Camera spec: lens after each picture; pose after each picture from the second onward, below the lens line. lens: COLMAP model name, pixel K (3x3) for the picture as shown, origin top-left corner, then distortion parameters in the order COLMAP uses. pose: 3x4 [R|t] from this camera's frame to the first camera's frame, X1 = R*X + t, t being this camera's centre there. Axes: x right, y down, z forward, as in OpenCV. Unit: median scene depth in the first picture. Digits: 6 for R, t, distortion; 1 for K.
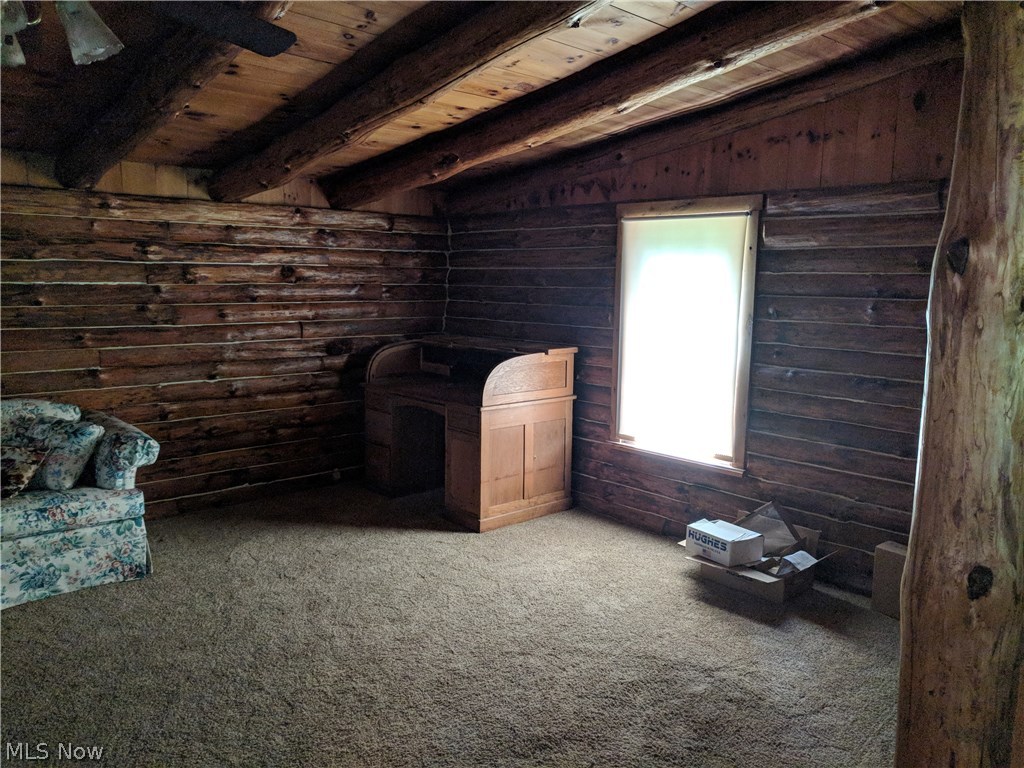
lens RADIAL K [[776.4, 0, 509.1], [0, 776.4, 387.1], [0, 0, 1]] dist [-0.007029, 0.023168]
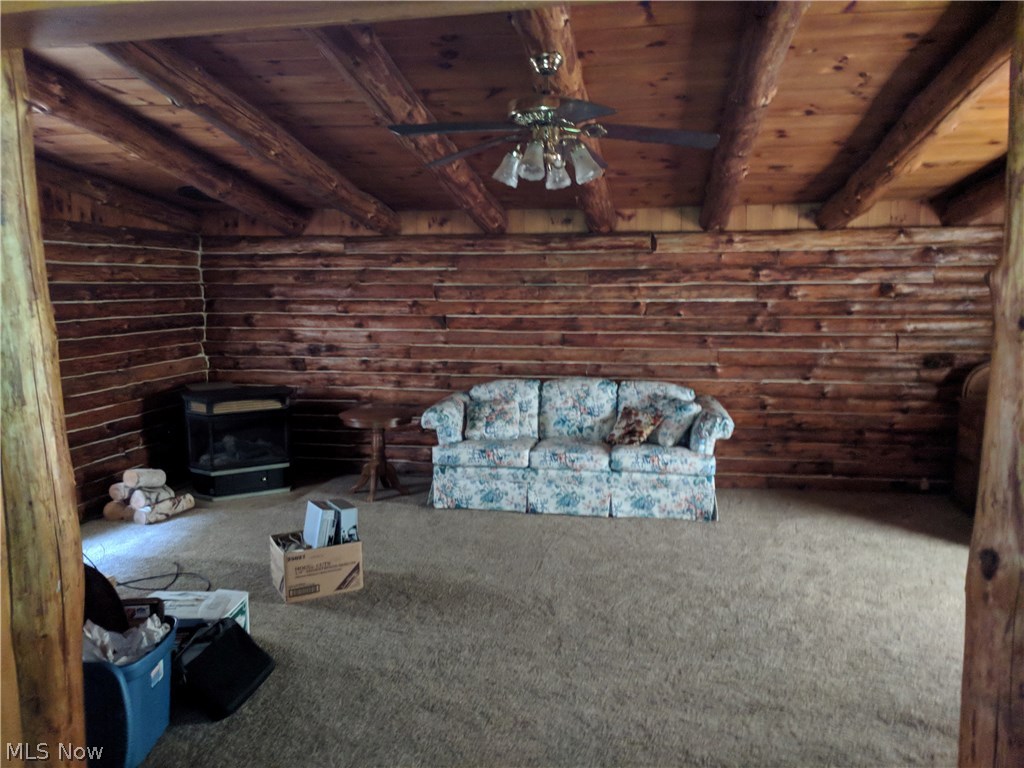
lens RADIAL K [[776.4, 0, 520.1], [0, 776.4, 387.1], [0, 0, 1]] dist [-0.007029, 0.023168]
pose [[0.616864, 0.083629, -0.782614, 0.299131], [-0.096735, 0.994856, 0.030062, 0.006658], [0.781102, 0.057162, 0.621781, -0.078035]]
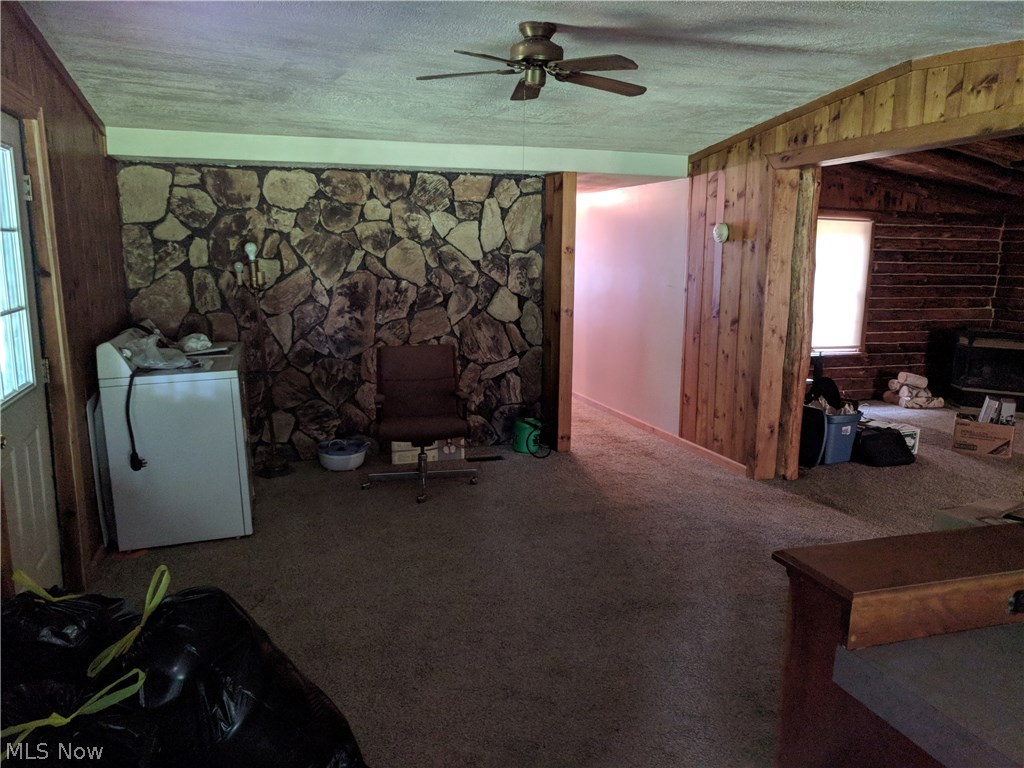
lens RADIAL K [[776.4, 0, 511.9], [0, 776.4, 391.0], [0, 0, 1]] dist [-0.007029, 0.023168]
pose [[-0.395559, 0.139703, -0.907753, 0.879791], [-0.154996, 0.964034, 0.215905, 0.013821], [0.905267, 0.226102, -0.359679, 0.007766]]
